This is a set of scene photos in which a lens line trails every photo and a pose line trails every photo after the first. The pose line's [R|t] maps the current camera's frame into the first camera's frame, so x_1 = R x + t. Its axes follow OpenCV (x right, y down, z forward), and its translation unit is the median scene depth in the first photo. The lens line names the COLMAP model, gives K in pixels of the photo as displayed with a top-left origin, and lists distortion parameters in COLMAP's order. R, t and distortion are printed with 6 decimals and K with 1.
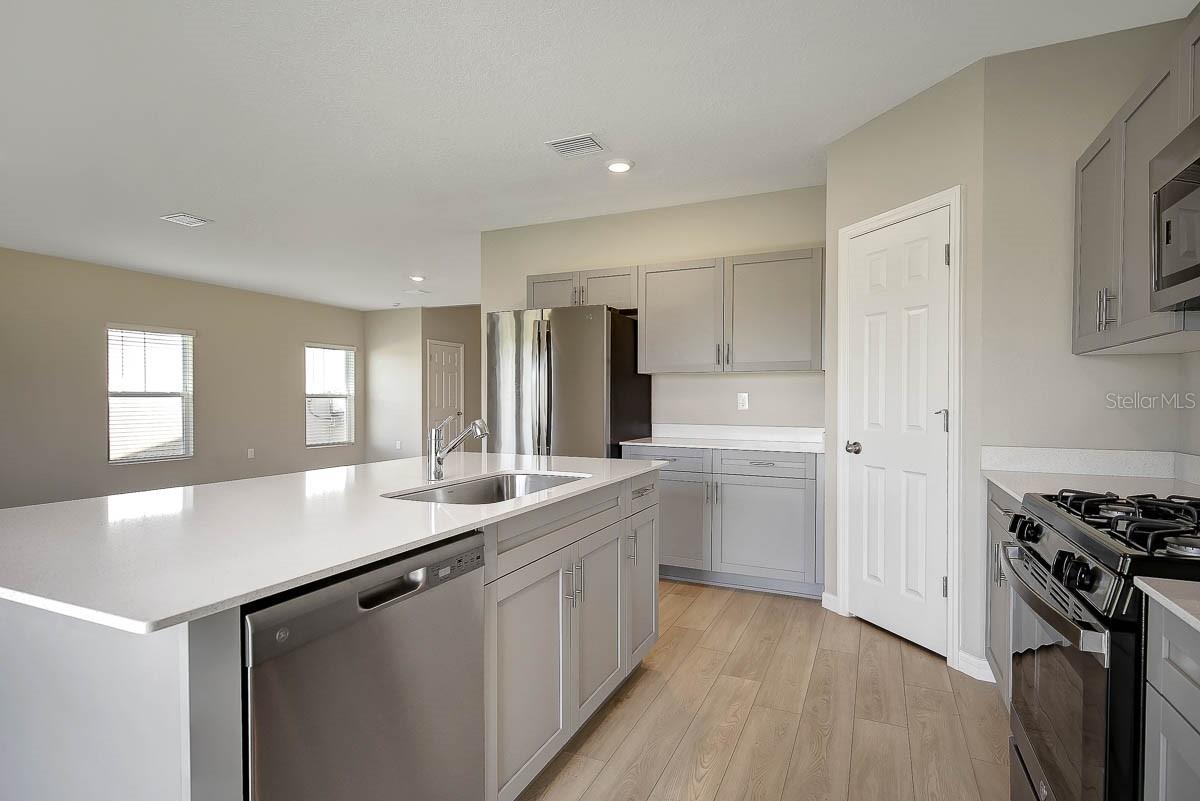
lens RADIAL K [[600.5, 0, 601.3], [0, 600.5, 406.3], [0, 0, 1]] dist [0.025364, -0.000487]
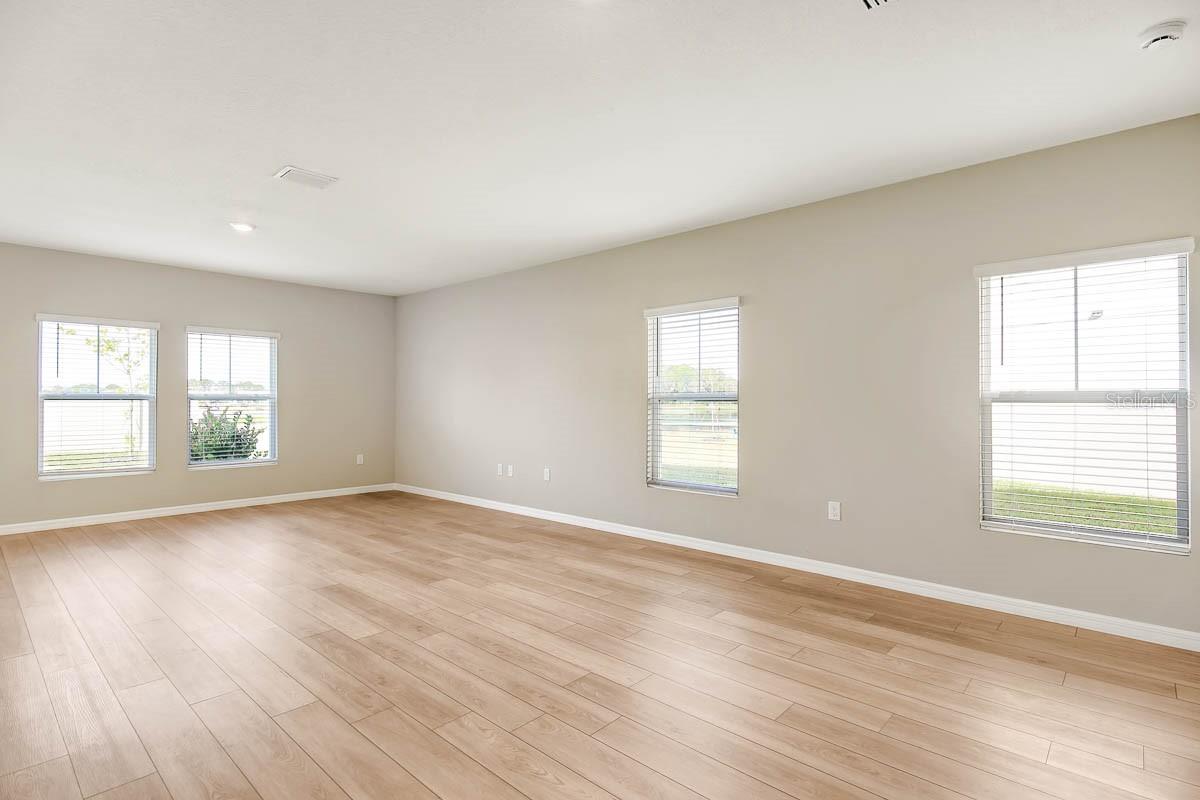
lens RADIAL K [[600.5, 0, 604.7], [0, 600.5, 396.6], [0, 0, 1]] dist [0.025364, -0.000487]
pose [[-0.315541, -0.013132, -0.948821, -0.022906], [-0.016740, 0.999826, -0.008270, -0.010534], [0.948764, 0.013273, -0.315706, 0.853452]]
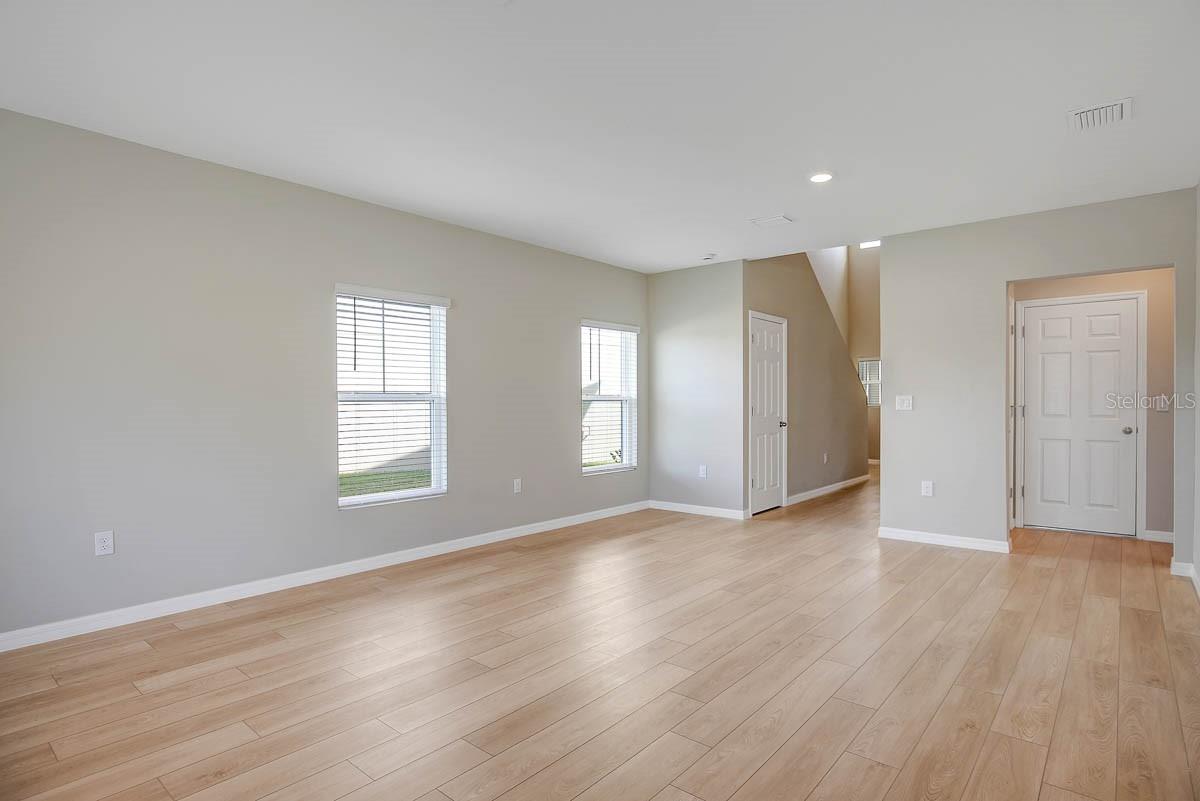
lens RADIAL K [[625.4, 0, 621.7], [0, 625.4, 417.0], [0, 0, 1]] dist [-0.003287, -0.000163]
pose [[0.967878, 0.000558, -0.251420, -0.256479], [0.002453, 0.999929, 0.011663, -0.004753], [0.251408, -0.011905, 0.967808, 0.318115]]
